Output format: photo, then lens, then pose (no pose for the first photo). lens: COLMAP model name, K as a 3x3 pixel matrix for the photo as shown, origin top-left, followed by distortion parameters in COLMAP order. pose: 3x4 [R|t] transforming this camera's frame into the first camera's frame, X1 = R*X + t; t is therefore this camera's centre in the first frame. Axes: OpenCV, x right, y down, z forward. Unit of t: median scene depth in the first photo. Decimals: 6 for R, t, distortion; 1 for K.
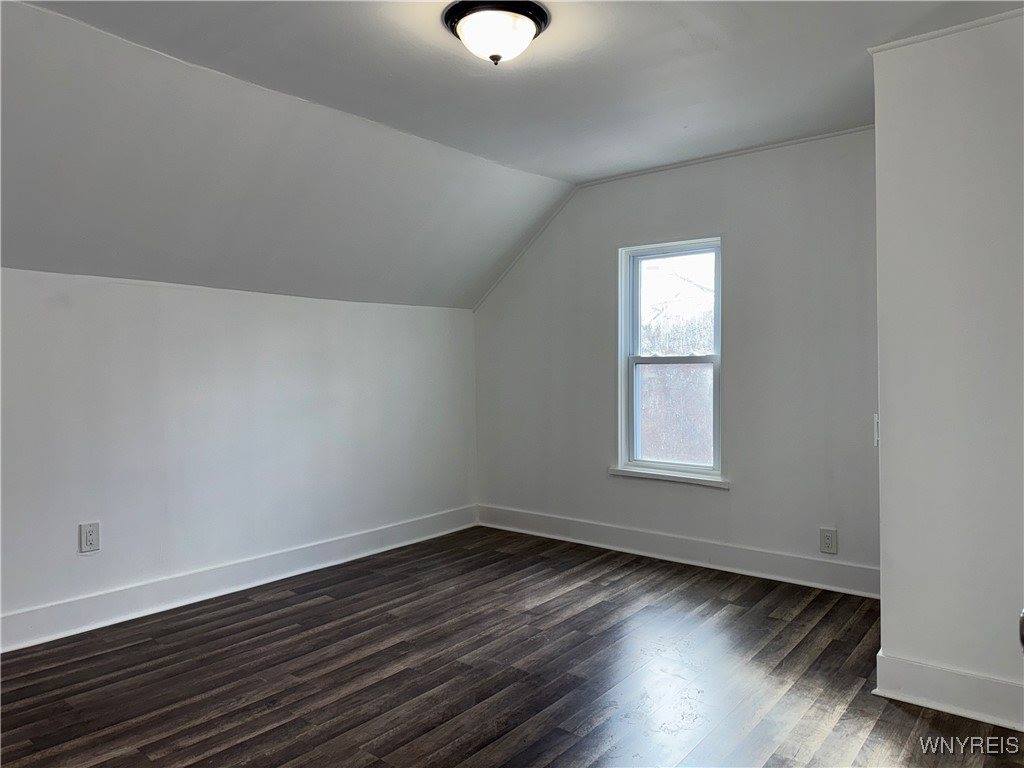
lens RADIAL K [[725.7, 0, 518.8], [0, 725.7, 381.6], [0, 0, 1]] dist [0.035539, -0.031630]
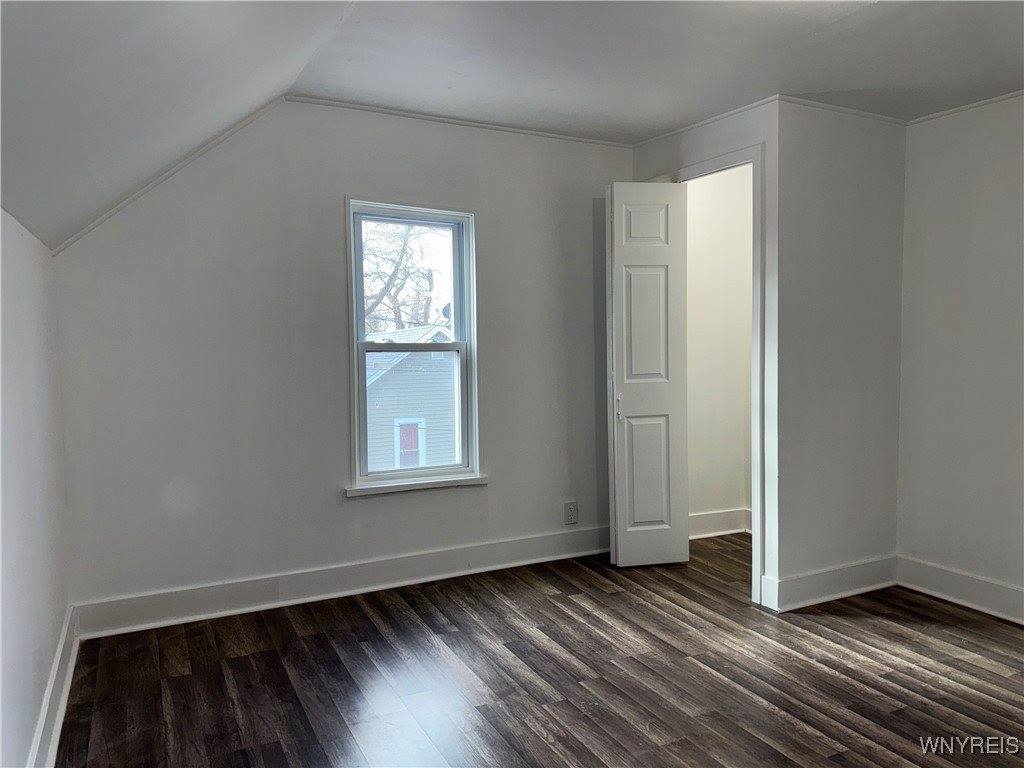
lens RADIAL K [[725.7, 0, 518.9], [0, 725.7, 379.0], [0, 0, 1]] dist [0.035539, -0.031630]
pose [[0.418014, -0.049650, 0.907083, -0.531441], [0.027070, 0.998743, 0.042192, -0.025751], [-0.908037, 0.006917, 0.418833, 0.565724]]
